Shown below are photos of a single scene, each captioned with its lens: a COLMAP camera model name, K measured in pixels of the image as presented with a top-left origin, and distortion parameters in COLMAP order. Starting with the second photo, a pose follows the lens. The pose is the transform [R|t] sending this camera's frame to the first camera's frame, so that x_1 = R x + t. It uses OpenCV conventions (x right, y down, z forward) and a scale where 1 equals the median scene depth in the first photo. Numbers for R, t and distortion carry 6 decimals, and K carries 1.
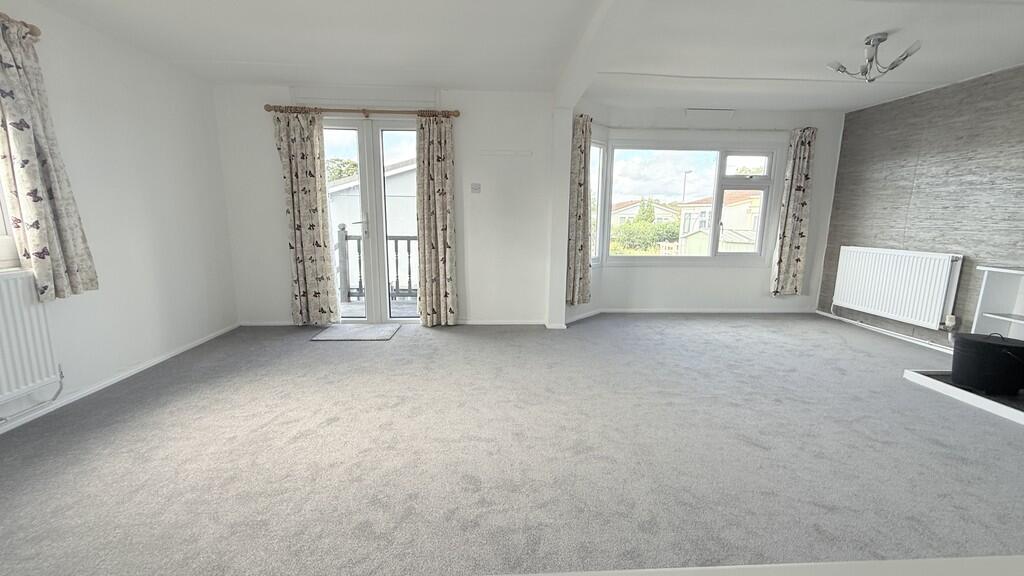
lens RADIAL K [[410.0, 0, 507.7], [0, 410.0, 284.5], [0, 0, 1]] dist [0.001459, 0.000146]
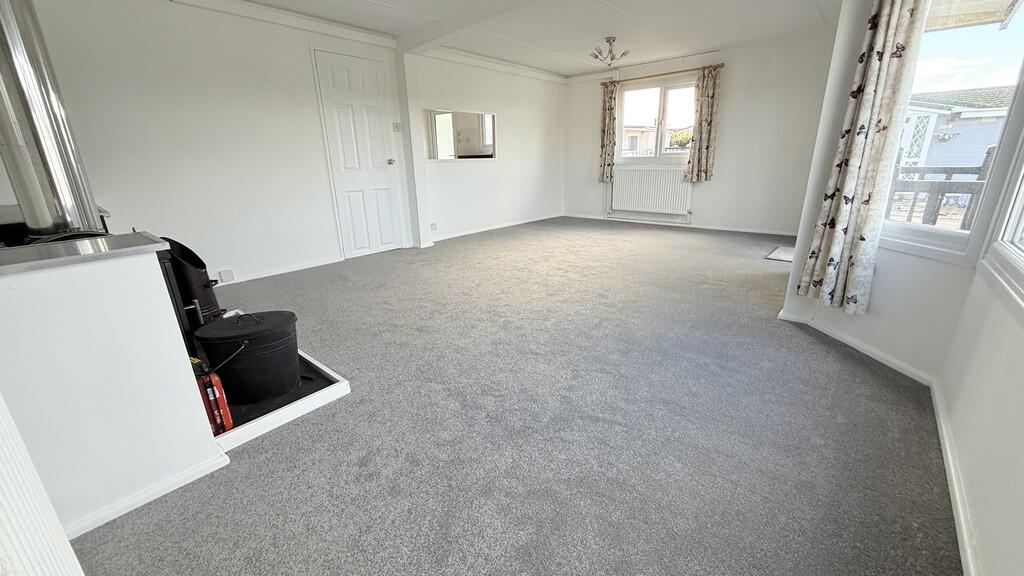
lens RADIAL K [[410.0, 0, 511.5], [0, 410.0, 283.8], [0, 0, 1]] dist [0.001459, 0.000146]
pose [[-0.693592, 0.217575, -0.686725, 0.861866], [-0.103226, 0.913441, 0.393663, -0.149536], [0.712934, 0.343929, -0.611096, 1.089700]]
